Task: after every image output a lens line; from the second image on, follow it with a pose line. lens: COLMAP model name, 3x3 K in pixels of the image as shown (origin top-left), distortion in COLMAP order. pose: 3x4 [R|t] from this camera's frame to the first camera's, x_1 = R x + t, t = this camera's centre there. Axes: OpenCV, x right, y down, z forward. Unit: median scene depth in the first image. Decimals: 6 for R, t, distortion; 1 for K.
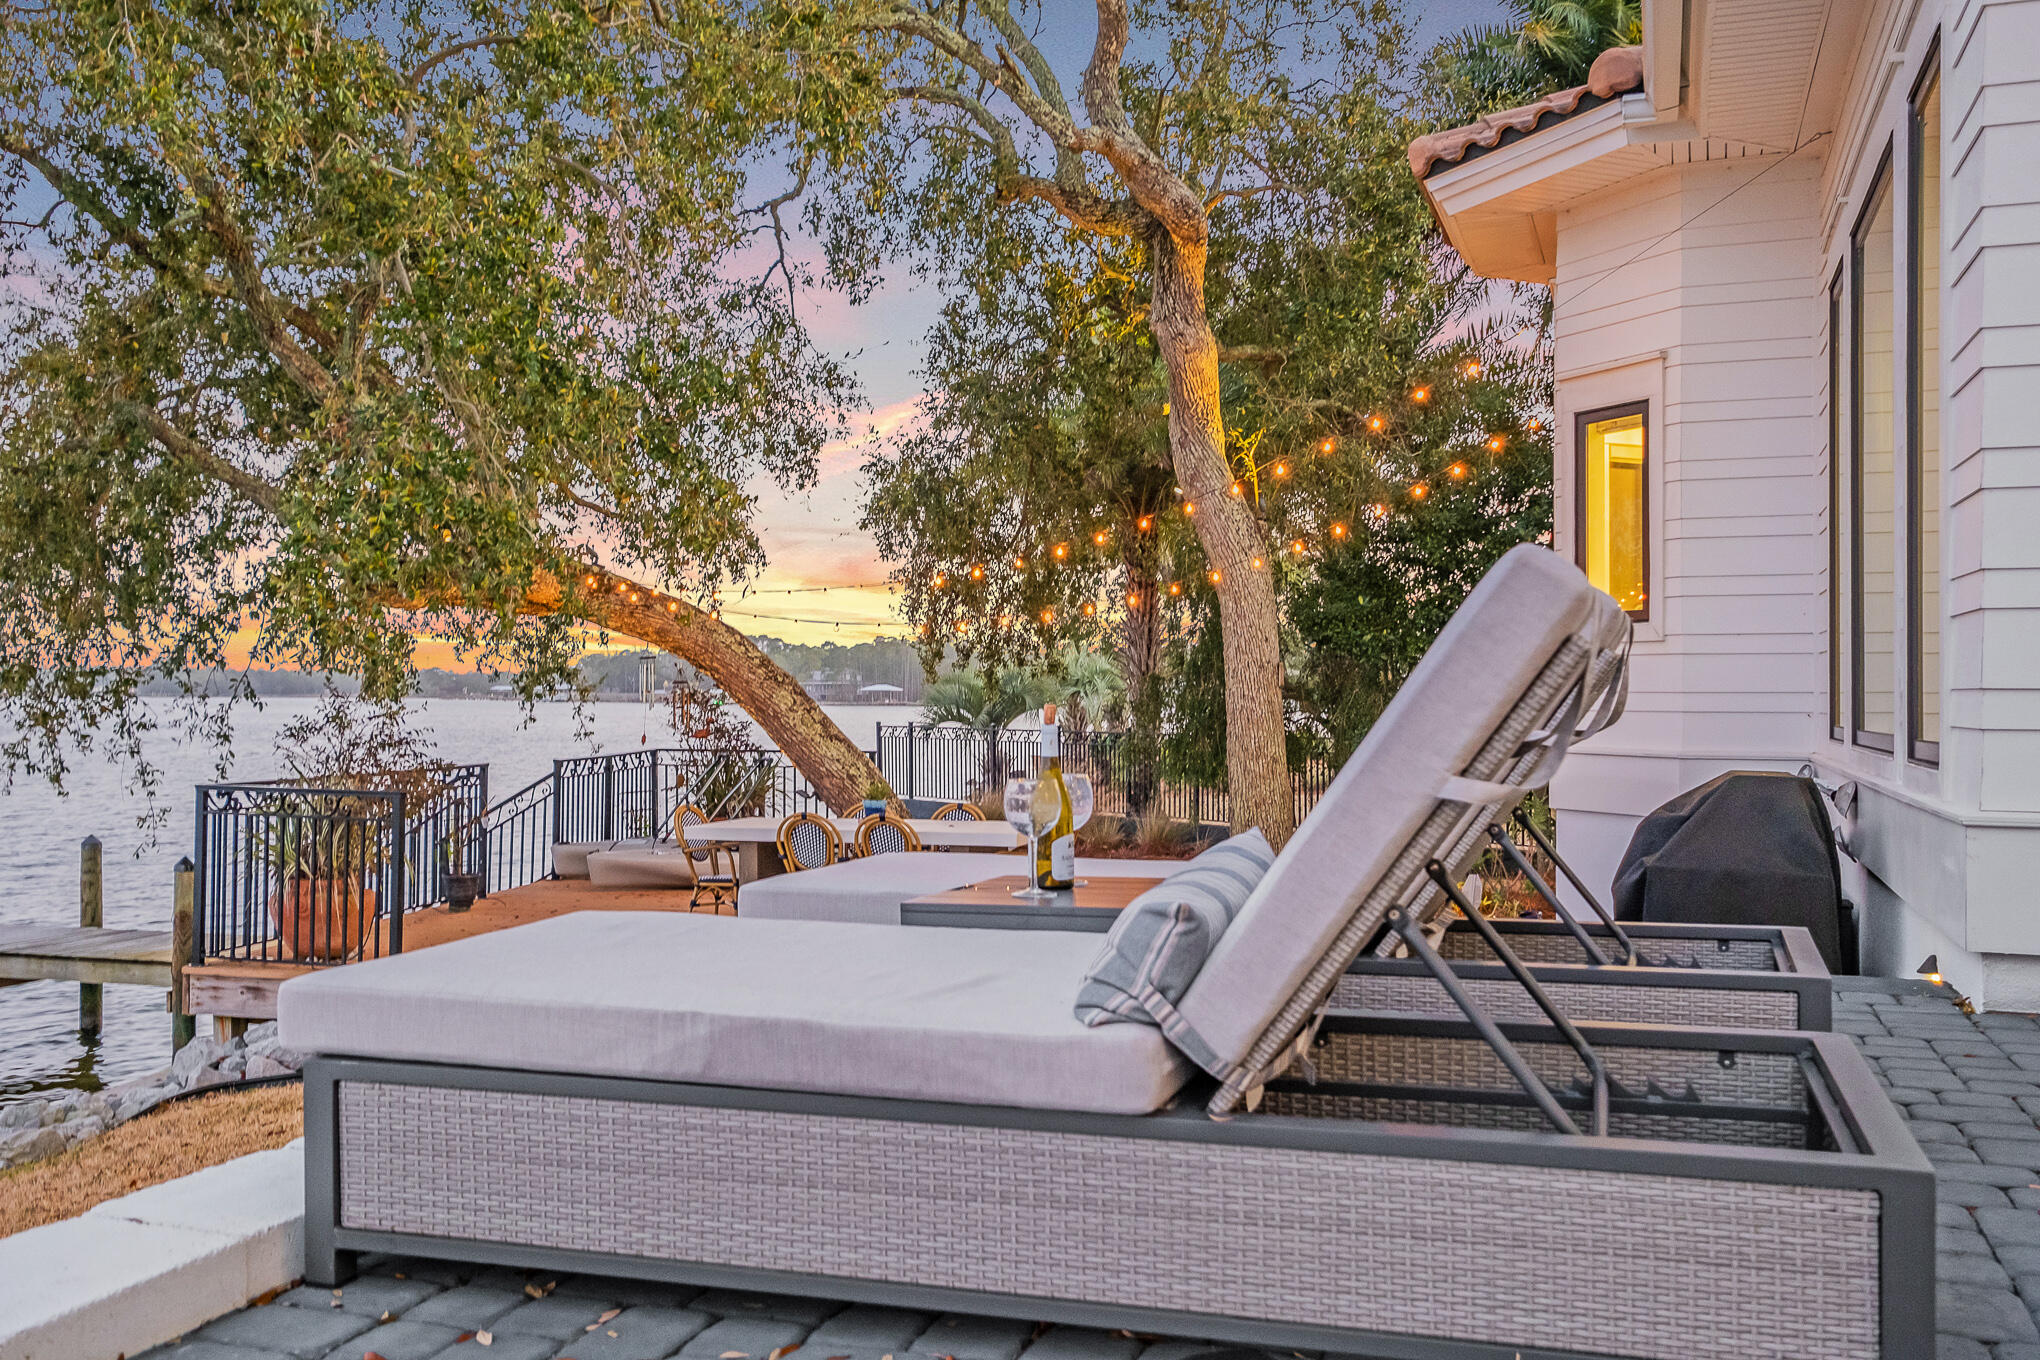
lens RADIAL K [[1837.0, 0, 1022.1], [0, 1837.0, 683.7], [0, 0, 1]] dist [-0.002247, 0.008797]
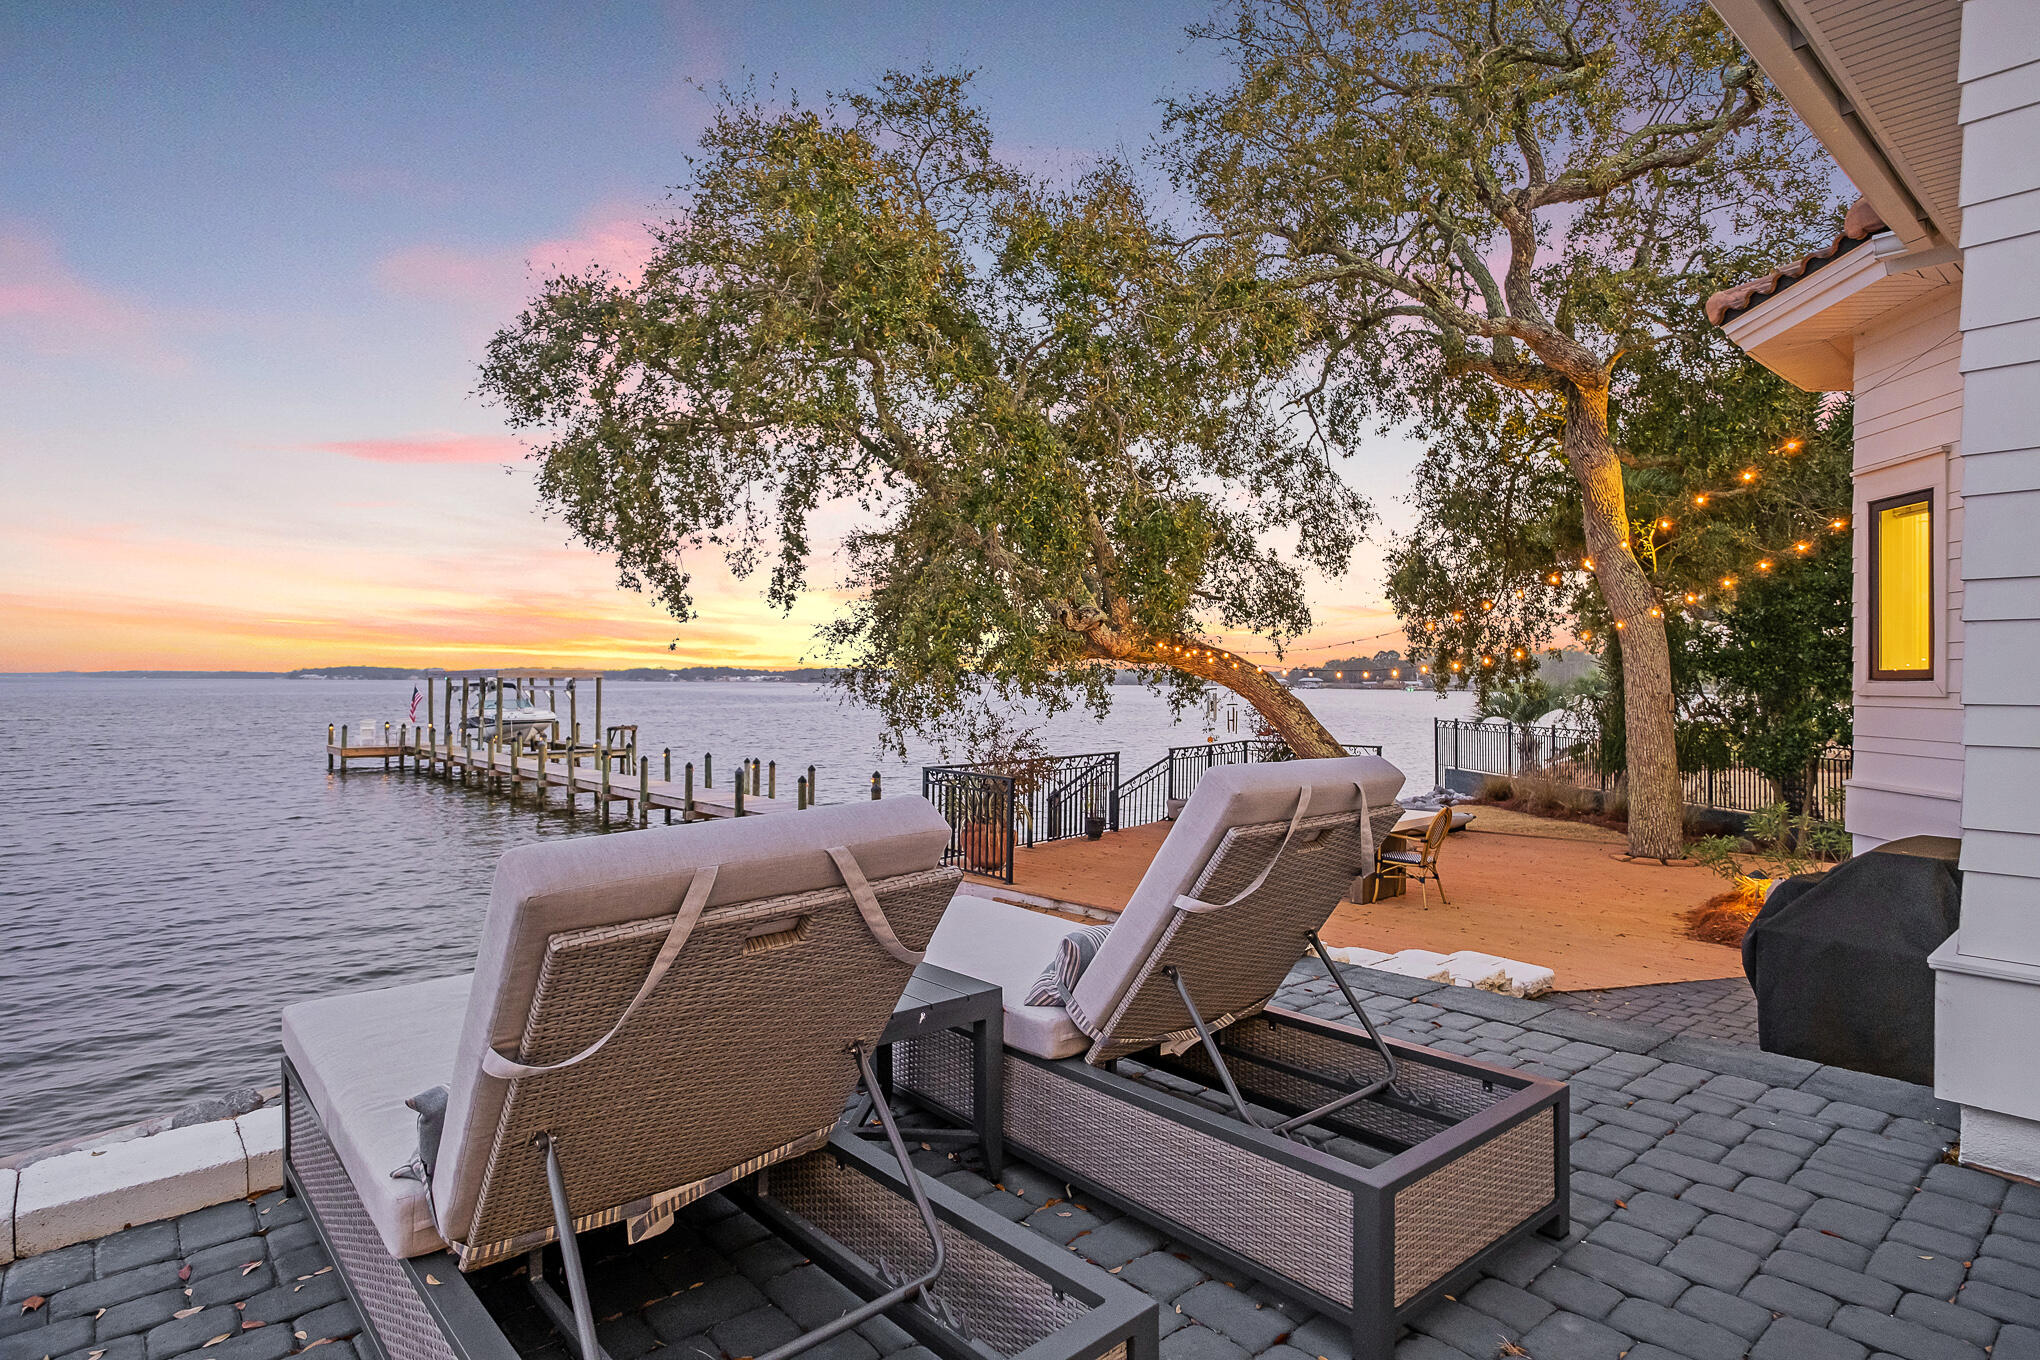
lens RADIAL K [[1074.5, 0, 1020.0], [0, 1074.5, 680.0], [0, 0, 1]] dist [-0.020963, -0.000181]
pose [[0.862314, 0.000593, -0.506373, 0.122660], [0.002672, 0.999980, 0.005722, -0.026558], [0.506367, -0.006287, 0.862295, 0.090704]]
